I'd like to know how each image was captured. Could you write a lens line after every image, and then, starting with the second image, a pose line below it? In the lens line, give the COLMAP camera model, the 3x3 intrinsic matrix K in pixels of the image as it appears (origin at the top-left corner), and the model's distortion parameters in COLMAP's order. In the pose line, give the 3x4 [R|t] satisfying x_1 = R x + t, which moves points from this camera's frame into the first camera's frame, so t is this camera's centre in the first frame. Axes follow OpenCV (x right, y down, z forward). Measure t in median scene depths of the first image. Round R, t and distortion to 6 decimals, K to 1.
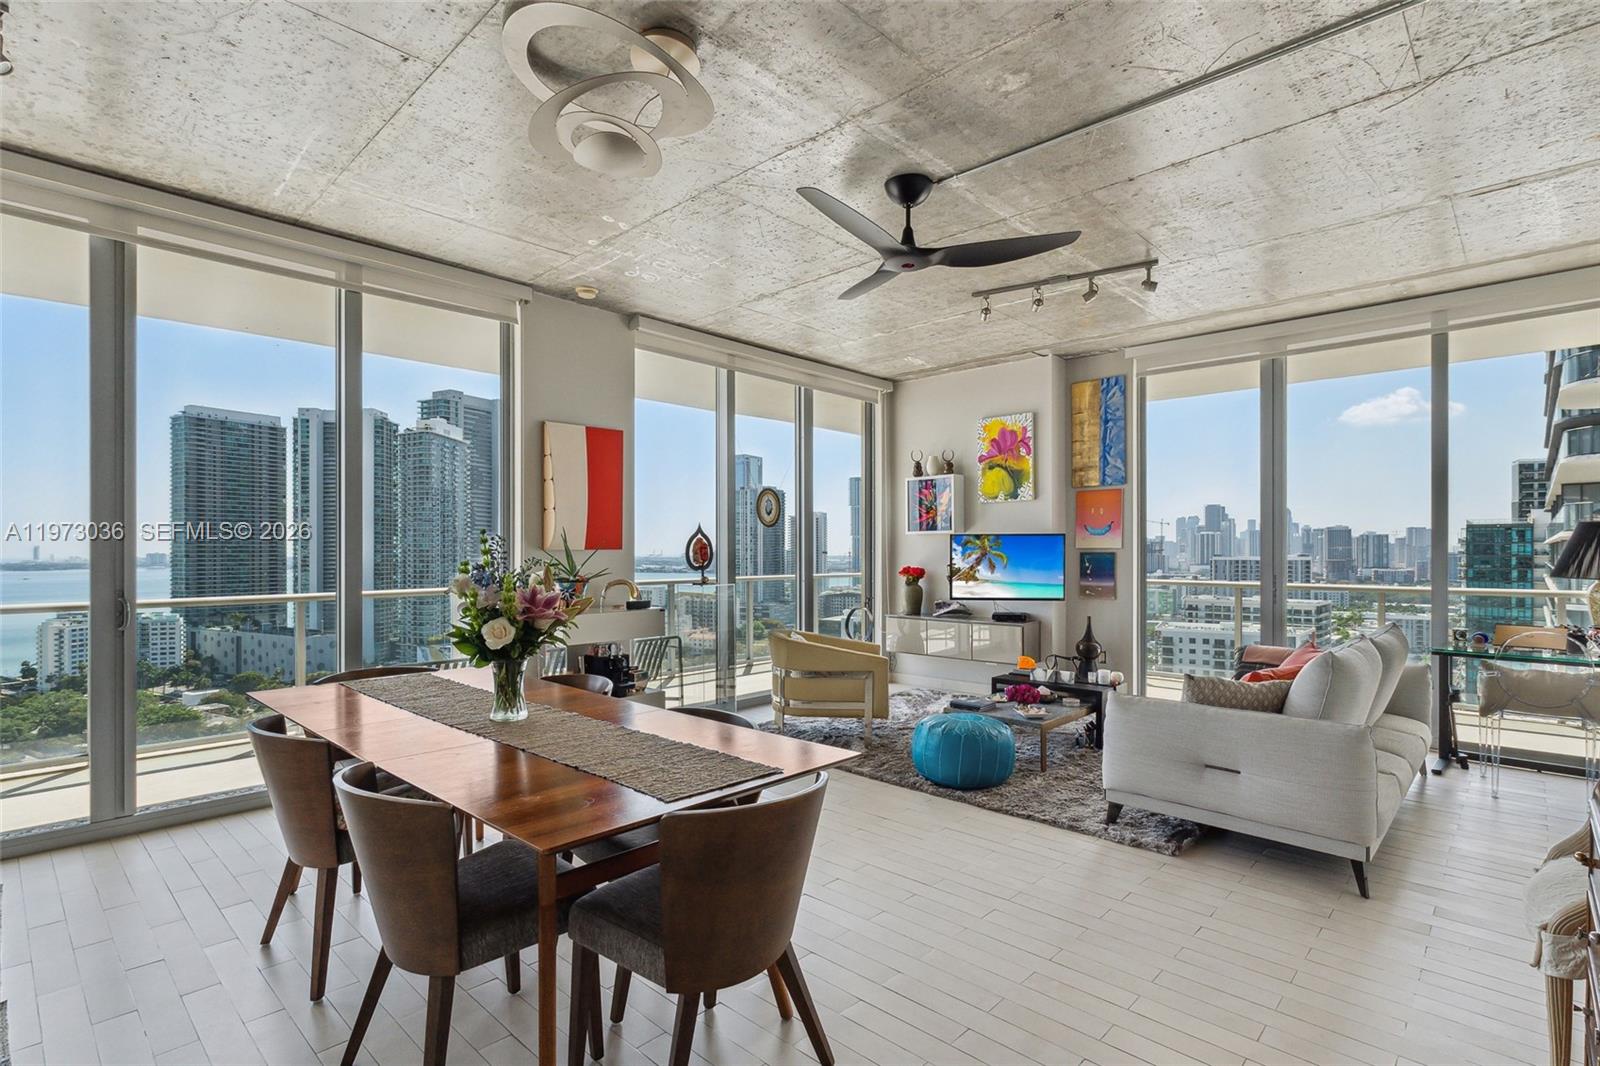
lens RADIAL K [[772.2, 0, 800.0], [0, 772.2, 533.0], [0, 0, 1]] dist [0.000435, 0.000086]
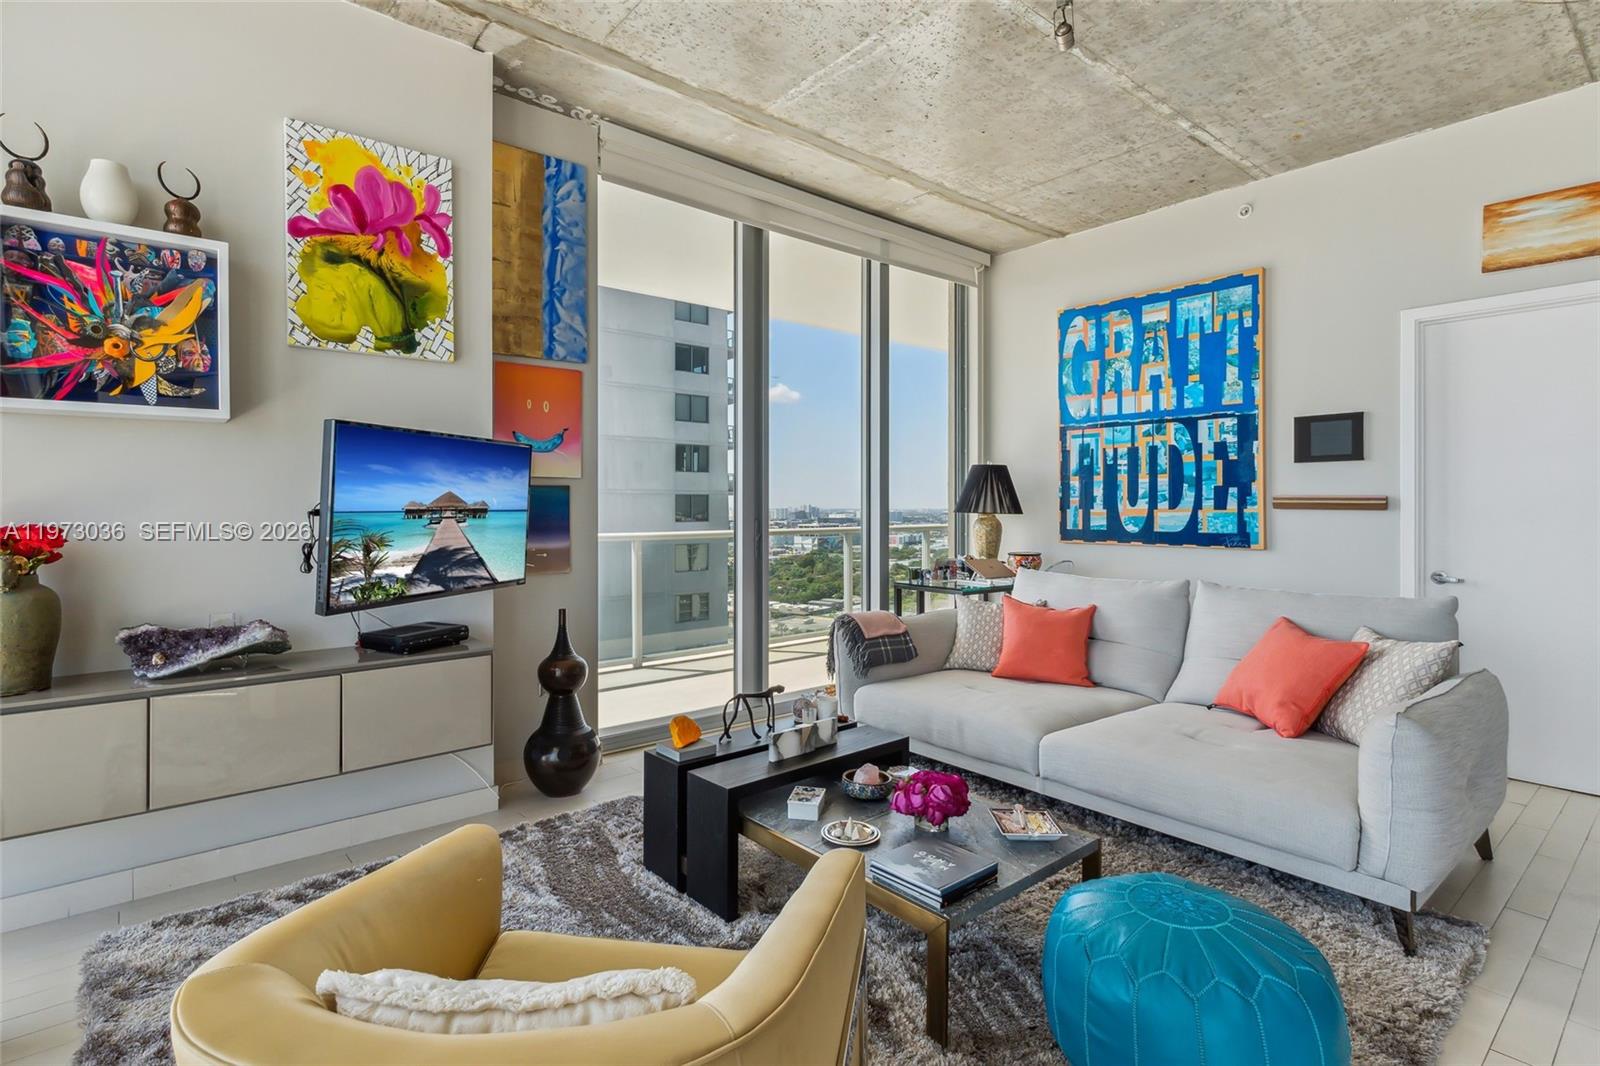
lens RADIAL K [[782.8, 0, 799.1], [0, 782.8, 507.4], [0, 0, 1]] dist [0.001748, 0.000475]
pose [[0.116578, 0.001391, 0.993181, -0.115631], [-0.018368, 0.999831, 0.000755, 0.035526], [-0.993012, -0.018330, 0.116584, 0.745230]]
